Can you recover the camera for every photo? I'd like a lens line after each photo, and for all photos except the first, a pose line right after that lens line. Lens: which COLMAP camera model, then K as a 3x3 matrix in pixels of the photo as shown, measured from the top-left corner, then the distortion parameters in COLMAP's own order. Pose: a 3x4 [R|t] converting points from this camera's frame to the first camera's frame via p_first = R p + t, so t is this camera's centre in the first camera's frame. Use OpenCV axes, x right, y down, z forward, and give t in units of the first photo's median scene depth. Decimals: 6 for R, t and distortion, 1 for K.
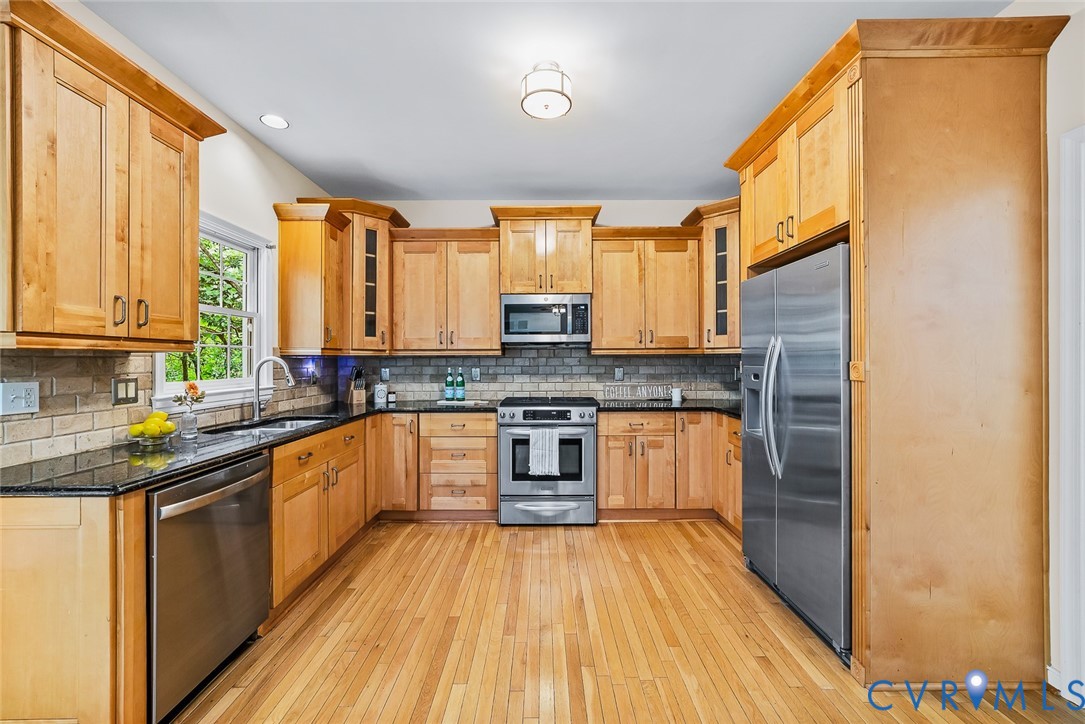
lens RADIAL K [[435.7, 0, 533.7], [0, 435.7, 359.7], [0, 0, 1]] dist [-0.009146, 0.004446]
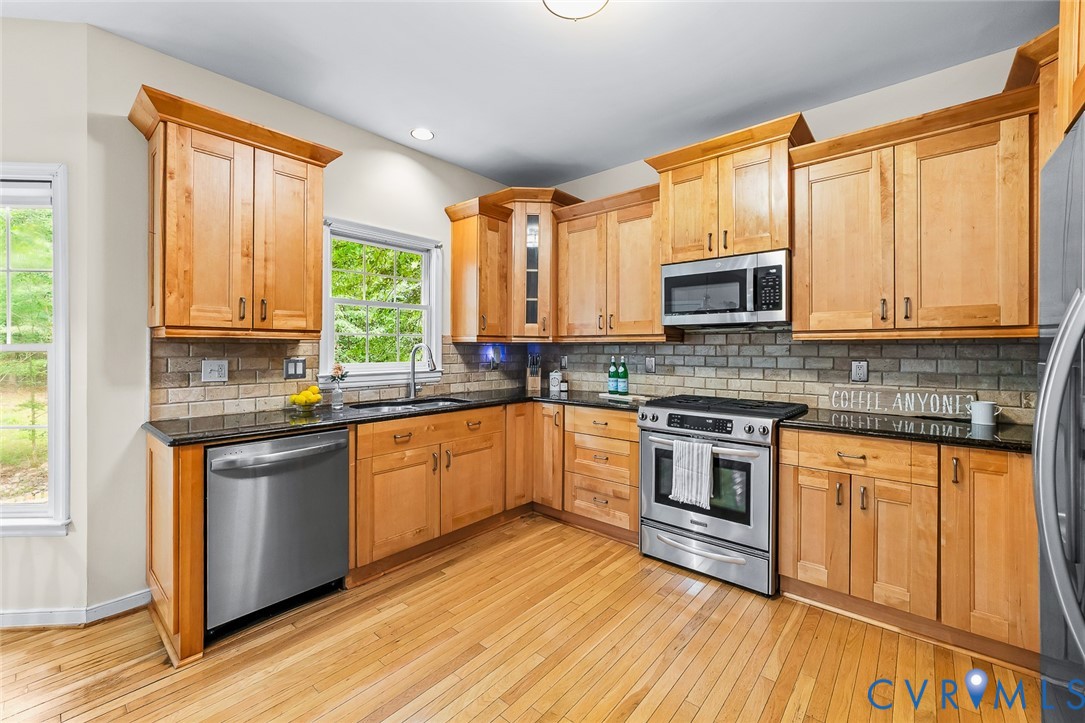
lens RADIAL K [[435.7, 0, 552.2], [0, 435.7, 347.8], [0, 0, 1]] dist [-0.009146, 0.004446]
pose [[0.768462, 0.005124, -0.639875, 0.302180], [-0.004786, 0.999986, 0.002259, 0.000221], [0.639878, 0.001326, 0.768476, 0.275681]]
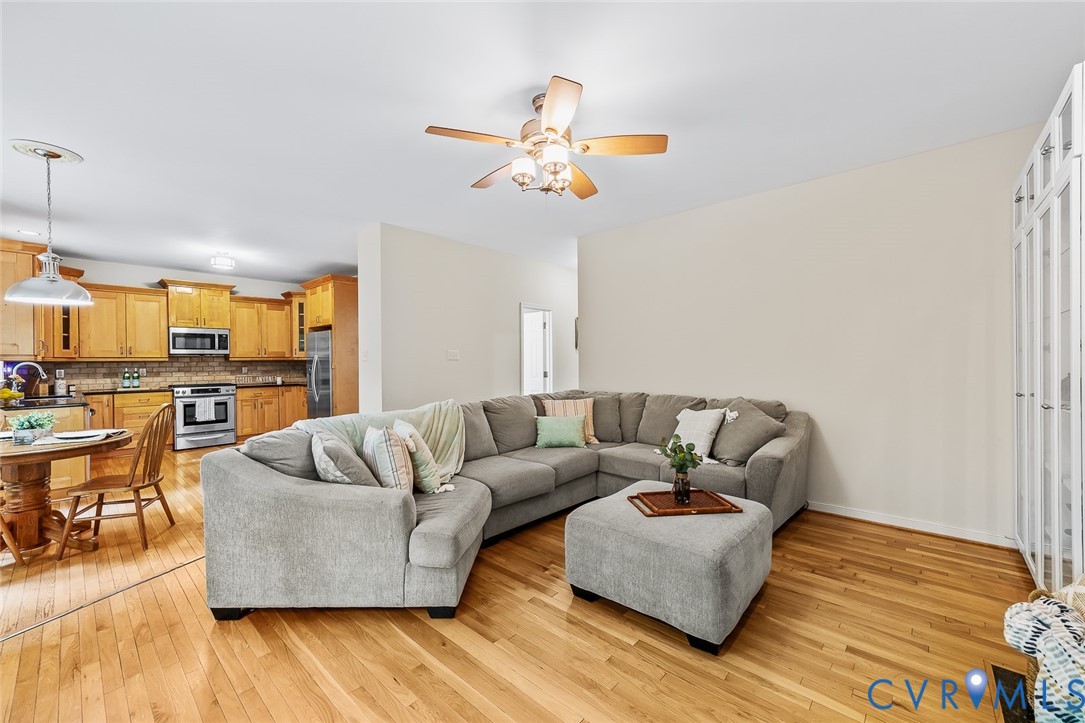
lens RADIAL K [[435.7, 0, 550.7], [0, 435.7, 364.4], [0, 0, 1]] dist [-0.009146, 0.004446]
pose [[0.641350, -0.008382, 0.767203, -0.469289], [0.005780, 0.999965, 0.006092, 0.003013], [-0.767227, 0.000527, 0.641375, -1.442002]]
